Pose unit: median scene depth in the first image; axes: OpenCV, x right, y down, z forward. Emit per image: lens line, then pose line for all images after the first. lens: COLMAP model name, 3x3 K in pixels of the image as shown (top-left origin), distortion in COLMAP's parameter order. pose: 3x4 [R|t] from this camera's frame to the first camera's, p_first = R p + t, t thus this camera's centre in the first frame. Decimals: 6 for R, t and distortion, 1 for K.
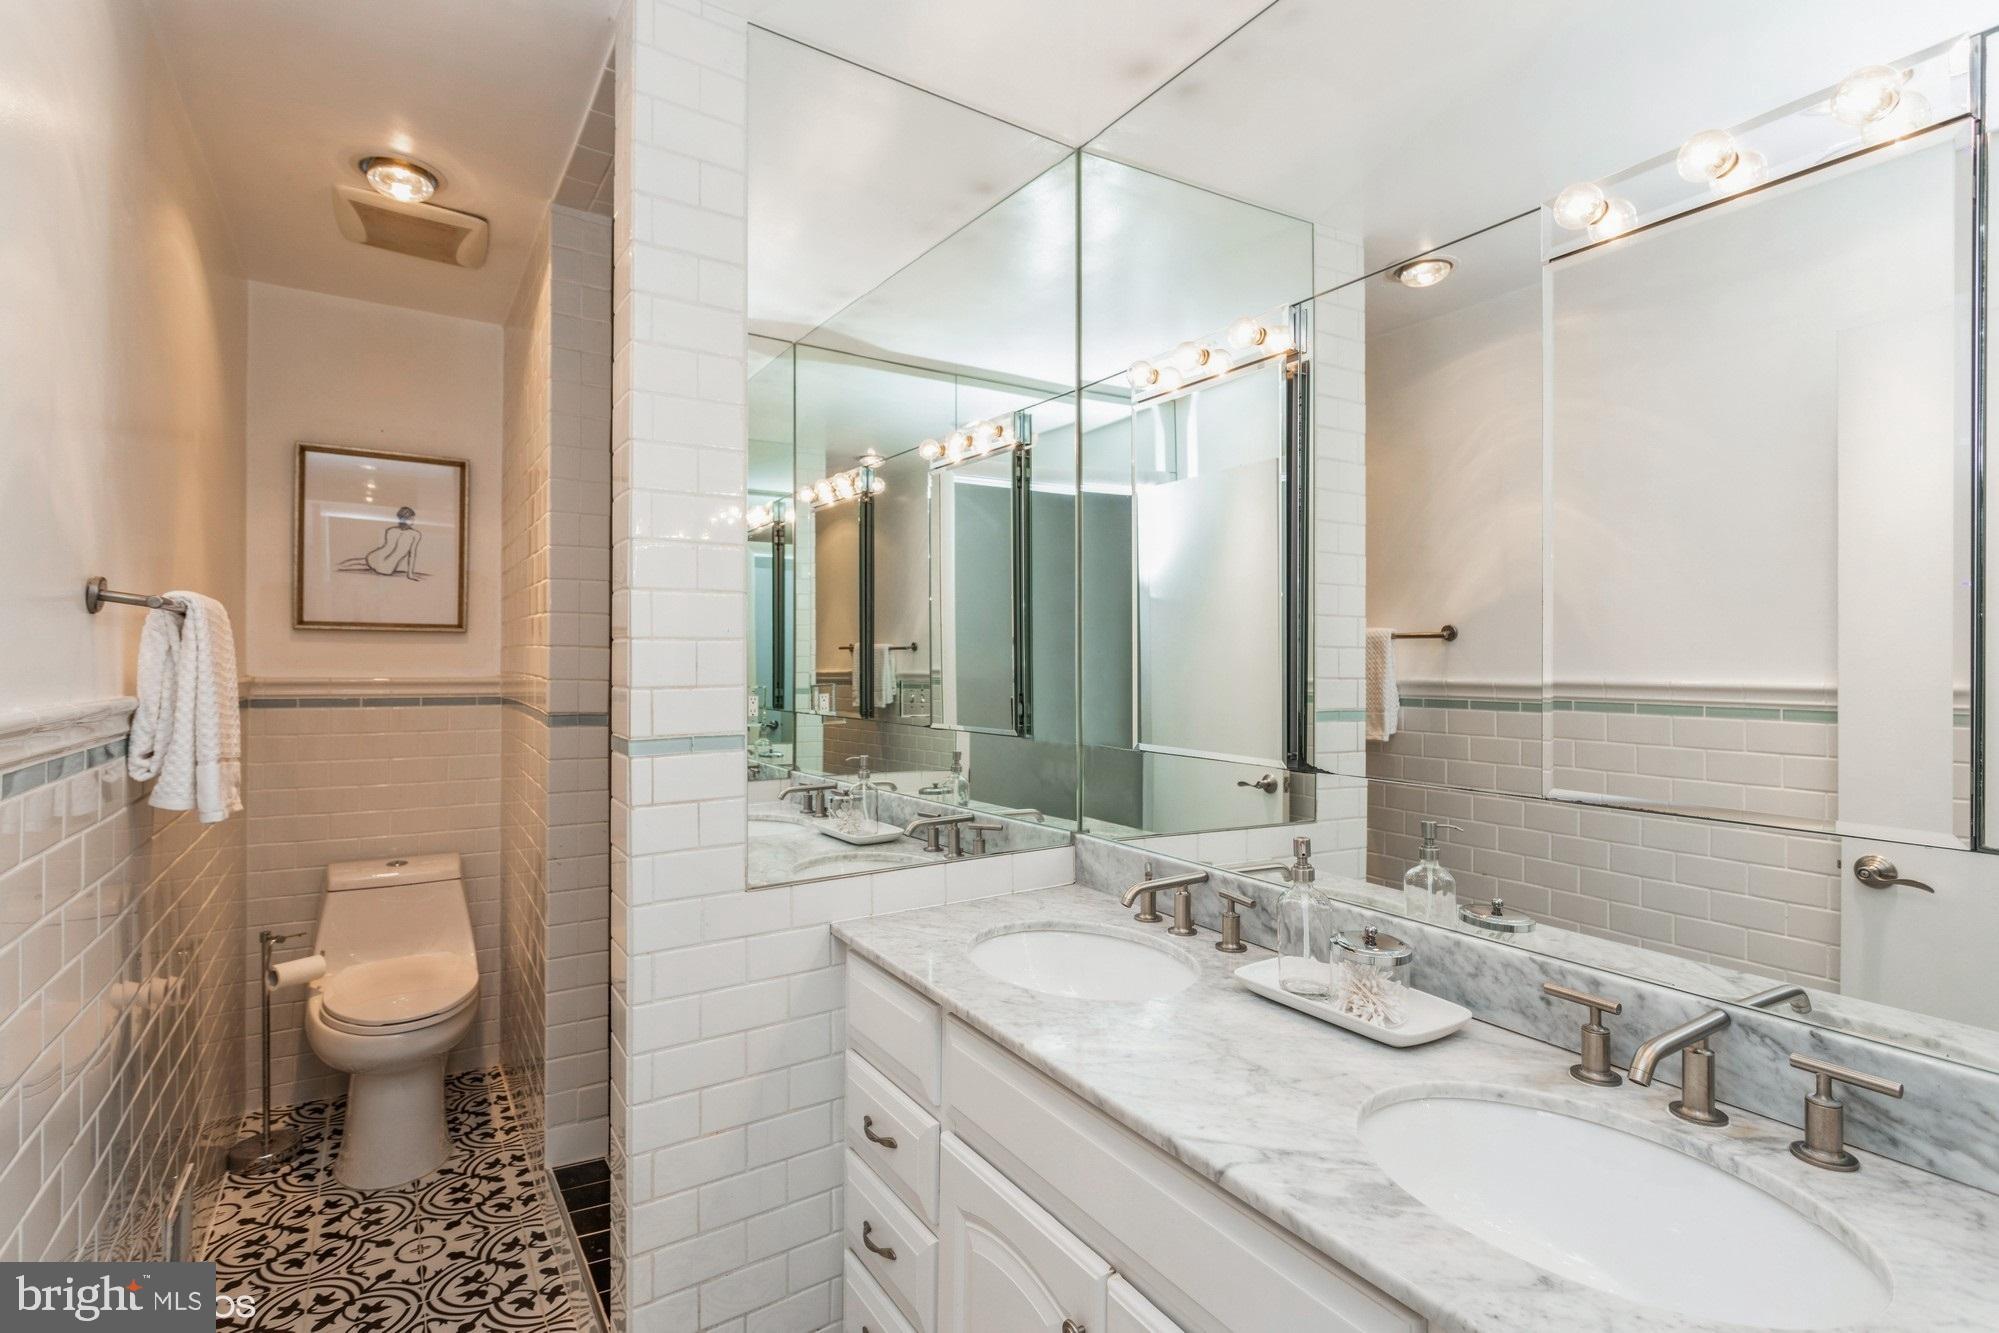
lens RADIAL K [[941.2, 0, 997.9], [0, 941.2, 660.6], [0, 0, 1]] dist [0.003121, -0.000532]
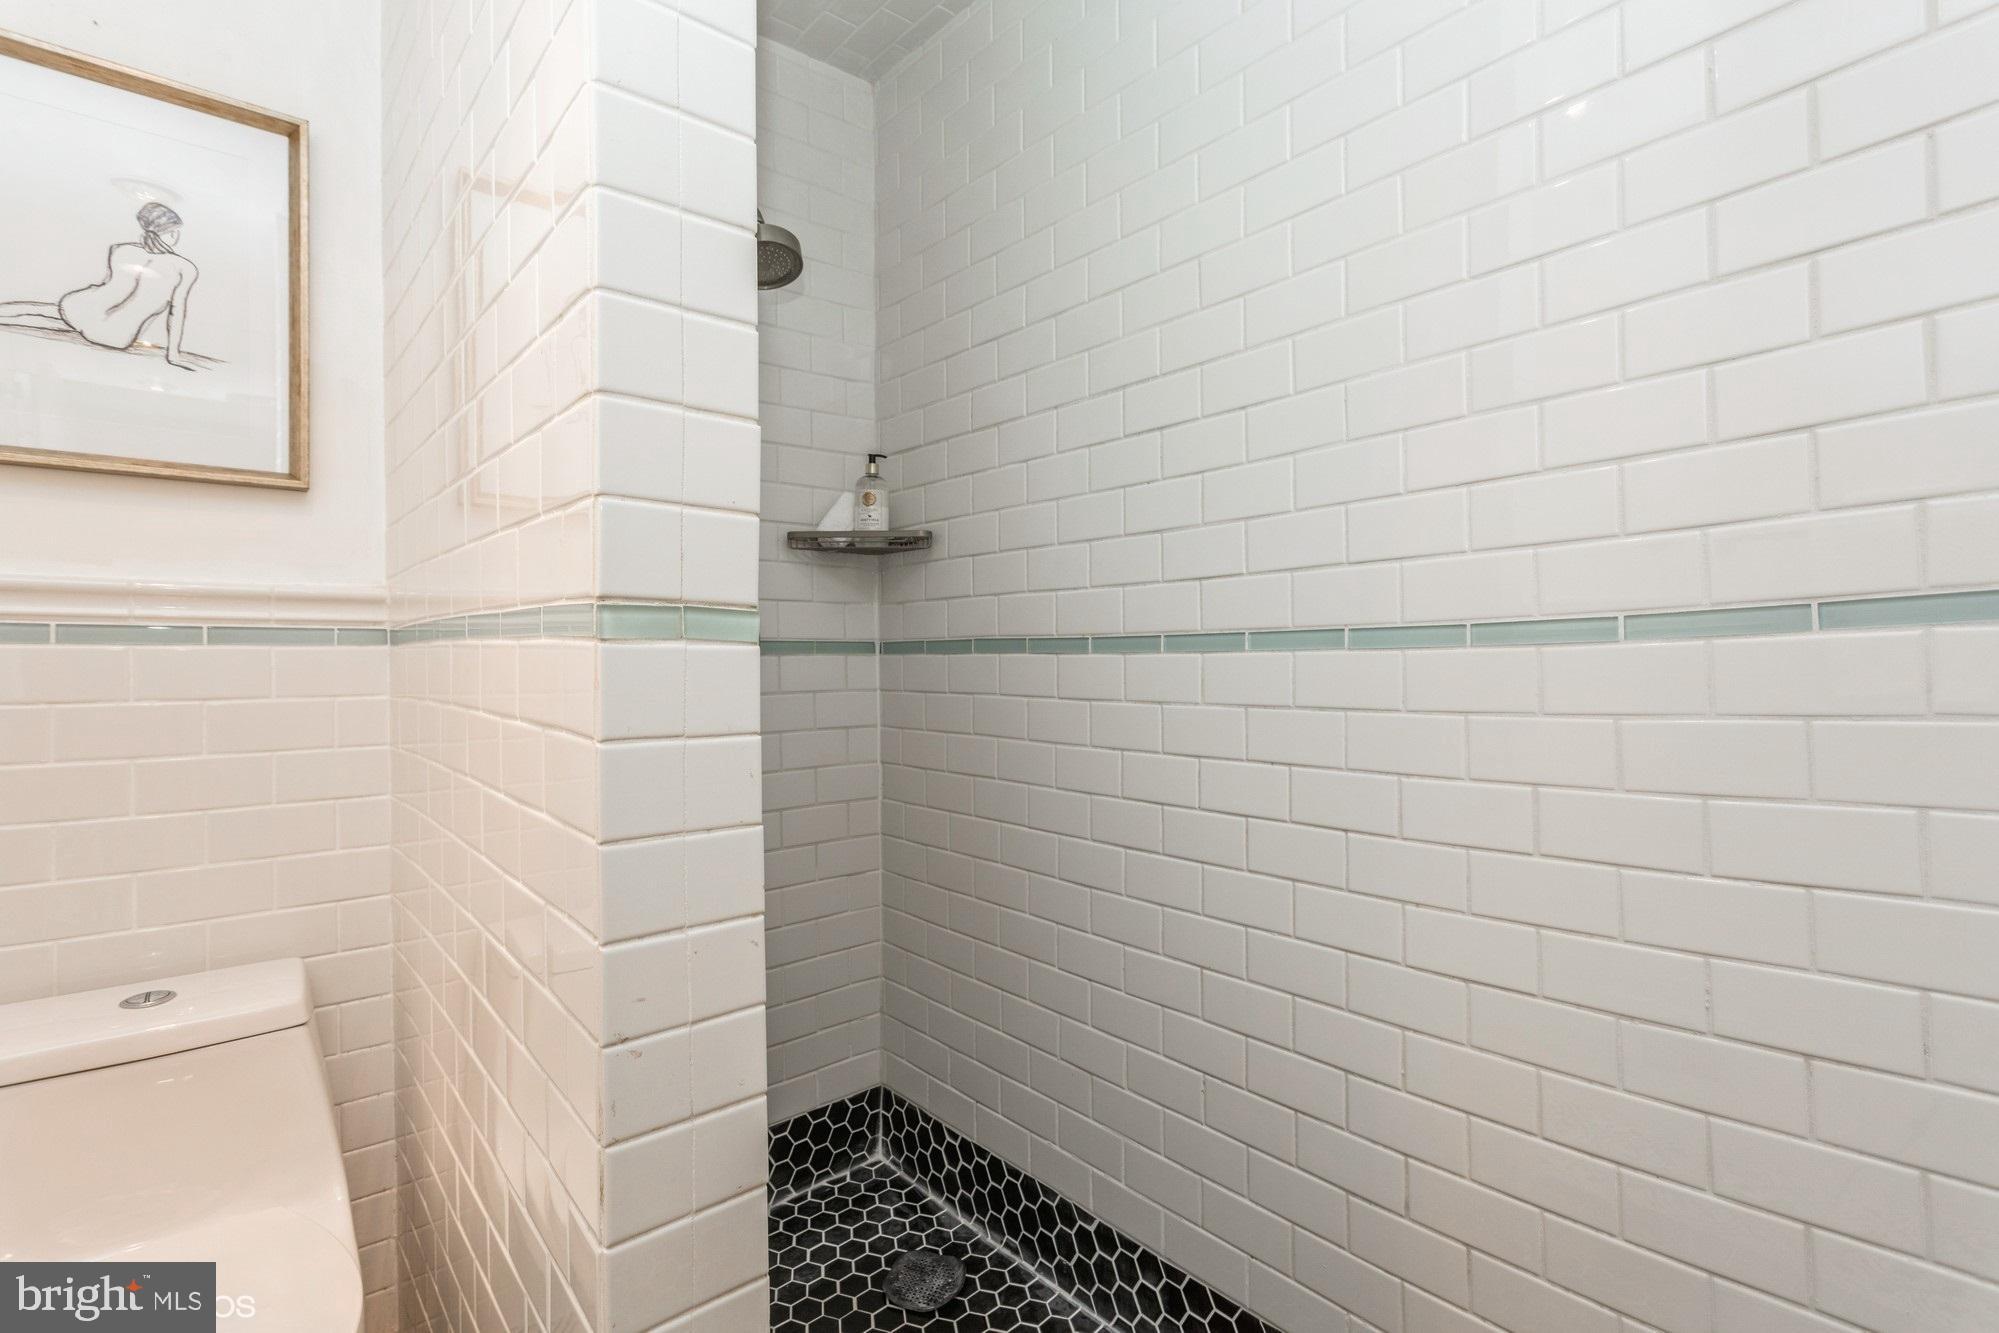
lens RADIAL K [[941.2, 0, 1004.6], [0, 941.2, 668.5], [0, 0, 1]] dist [0.003121, -0.000532]
pose [[0.991015, -0.011922, 0.133215, -0.287681], [0.010525, 0.999882, 0.011186, 0.058823], [-0.133333, -0.009683, 0.991024, 0.492830]]
